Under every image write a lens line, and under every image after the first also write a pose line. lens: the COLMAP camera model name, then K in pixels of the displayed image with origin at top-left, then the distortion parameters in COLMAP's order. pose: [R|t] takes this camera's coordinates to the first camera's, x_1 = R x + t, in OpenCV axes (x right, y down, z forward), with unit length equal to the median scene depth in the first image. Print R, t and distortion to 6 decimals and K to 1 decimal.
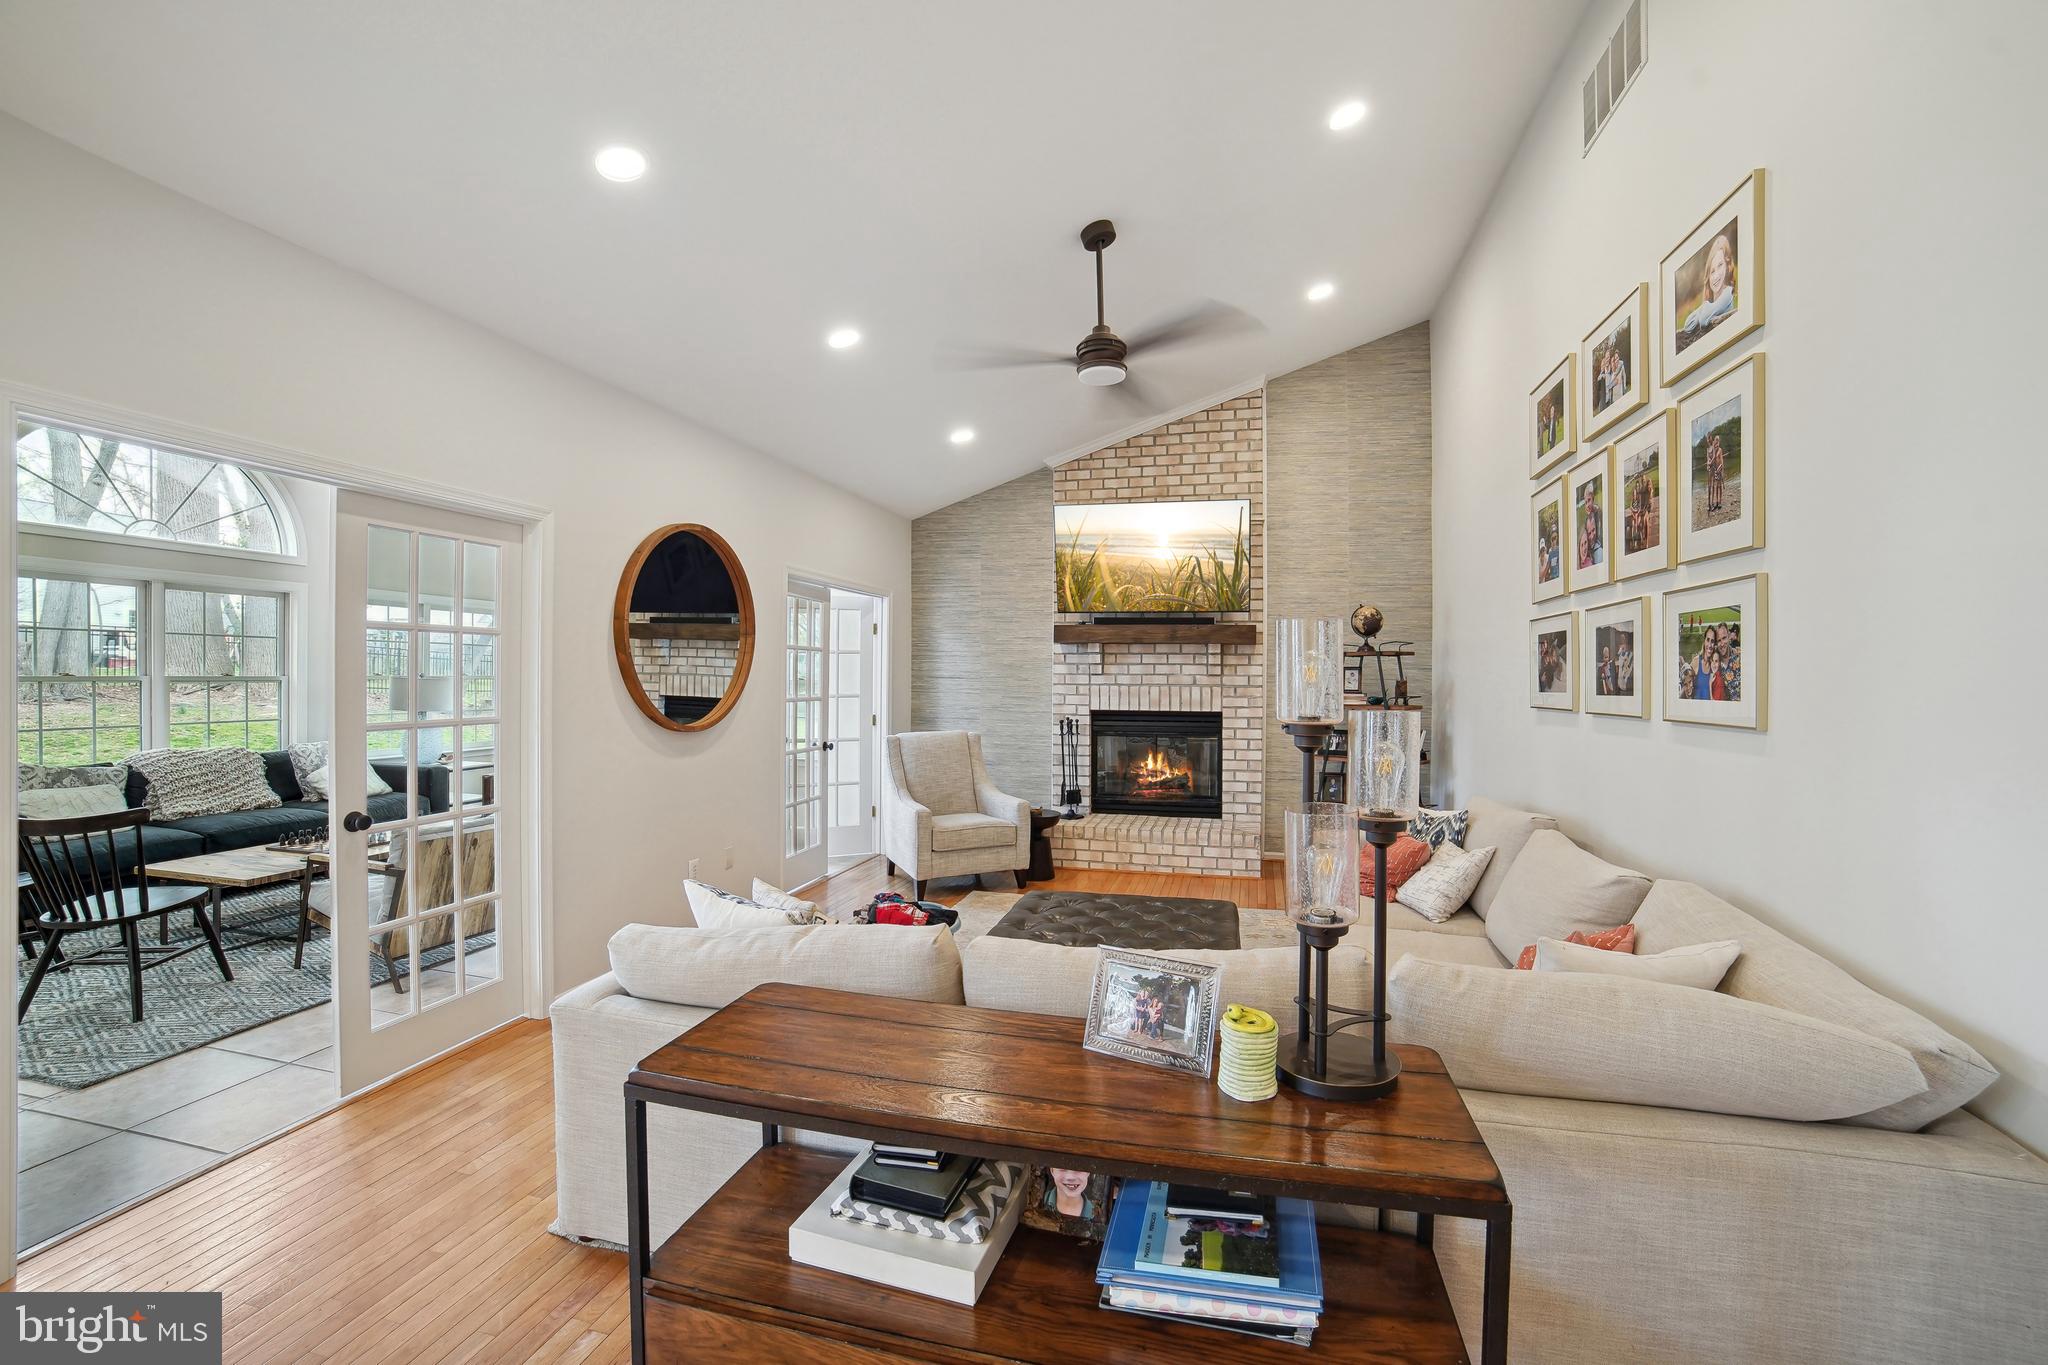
lens RADIAL K [[851.5, 0, 1028.0], [0, 851.5, 687.7], [0, 0, 1]] dist [-0.085403, 0.033036]
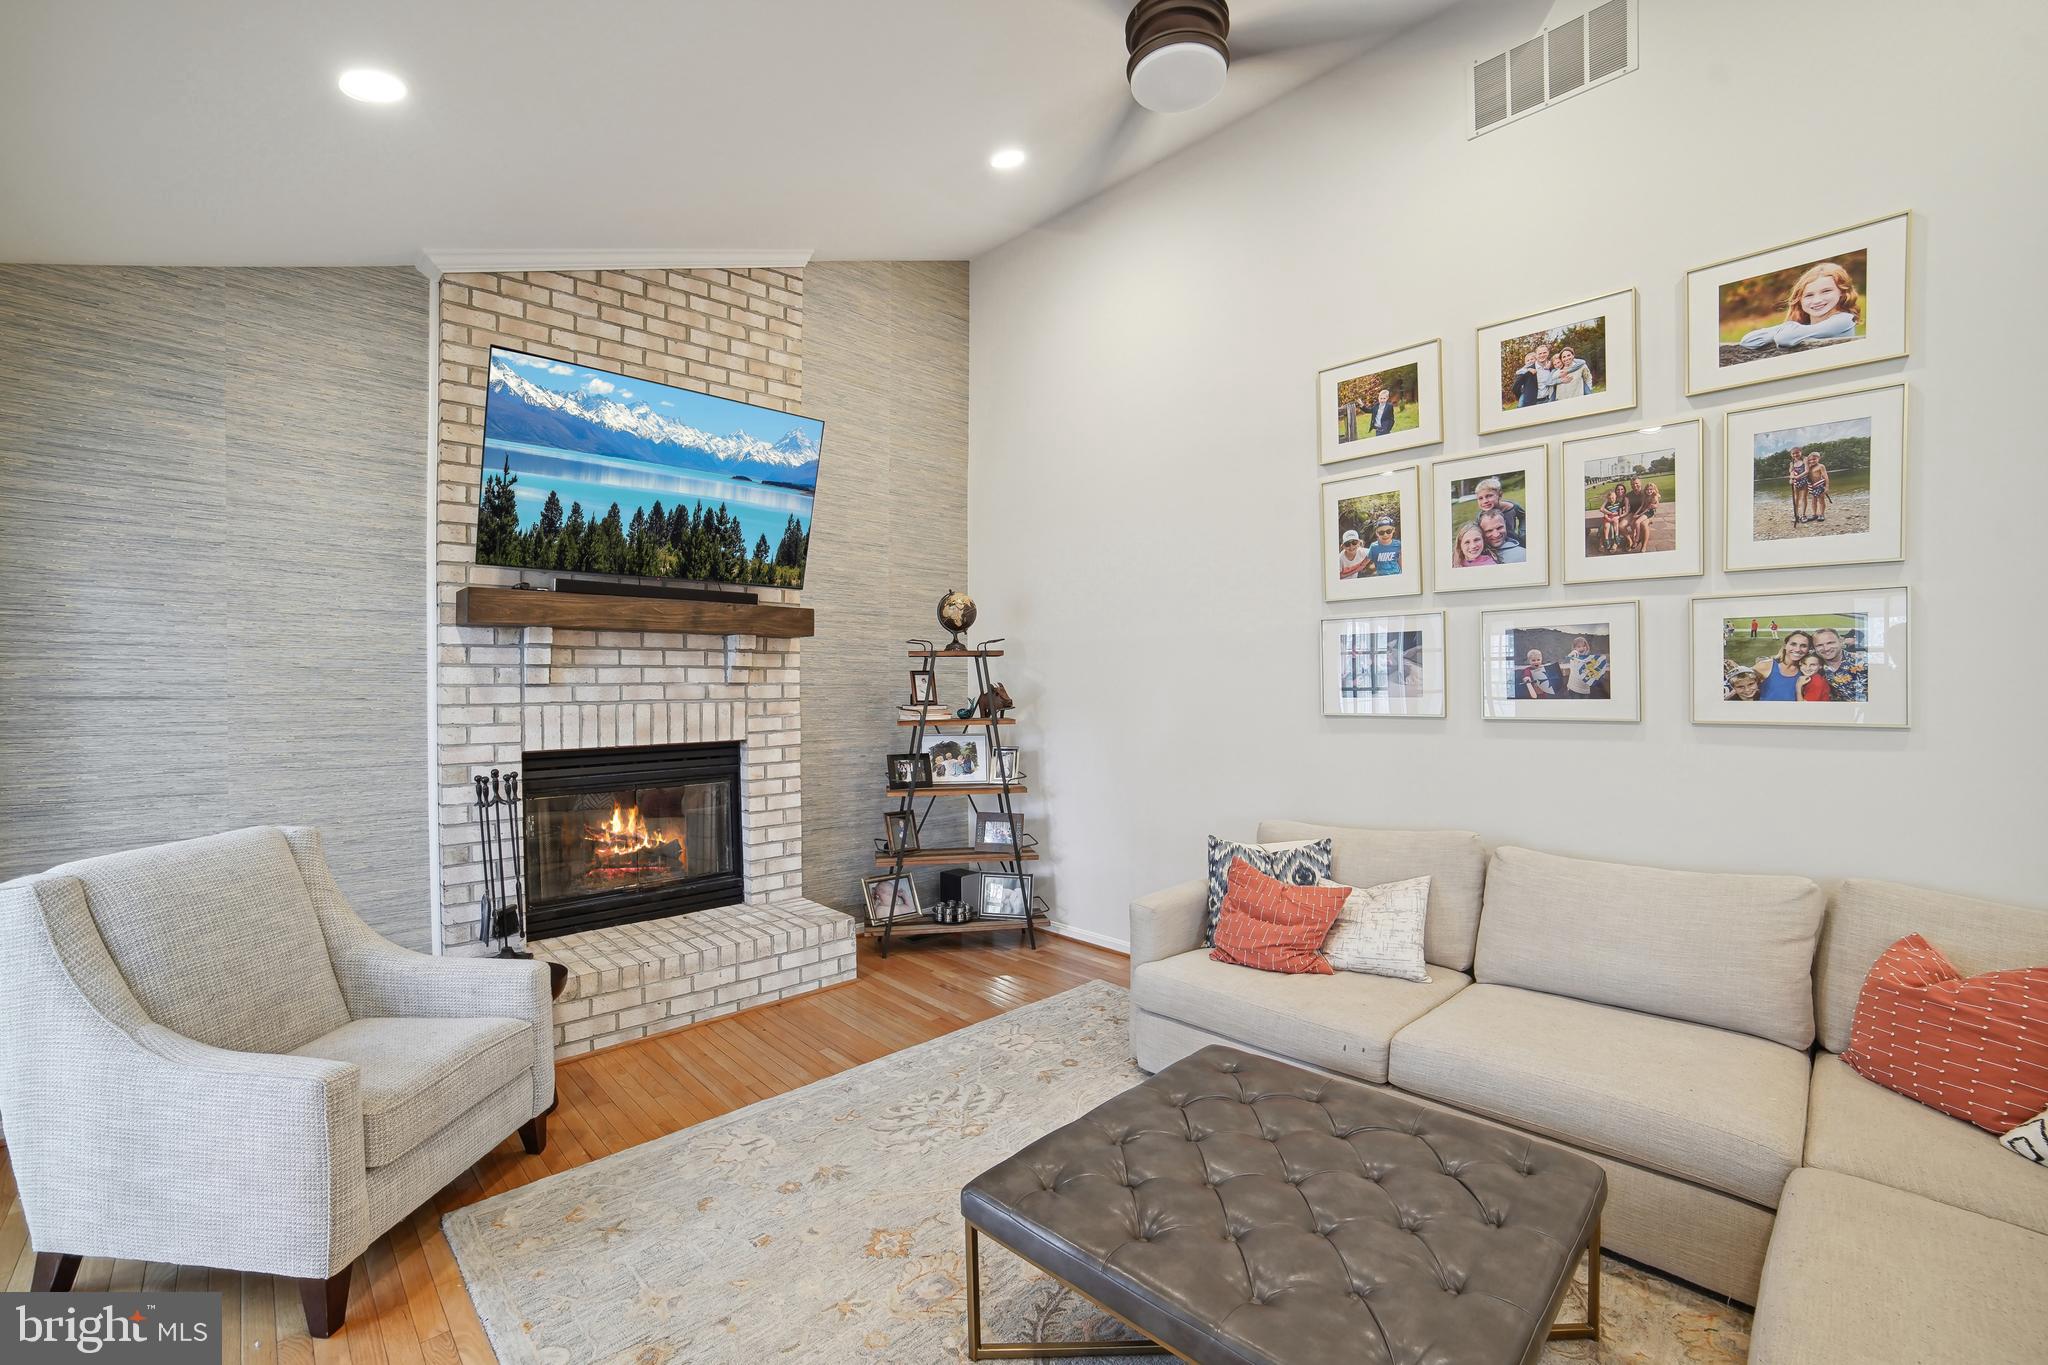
lens RADIAL K [[863.9, 0, 1013.9], [0, 863.9, 689.8], [0, 0, 1]] dist [-0.074587, 0.027565]
pose [[0.526035, -0.017703, 0.850279, -0.227737], [0.020877, 0.999751, 0.007899, -0.011340], [-0.850207, 0.013596, 0.526273, 0.487837]]
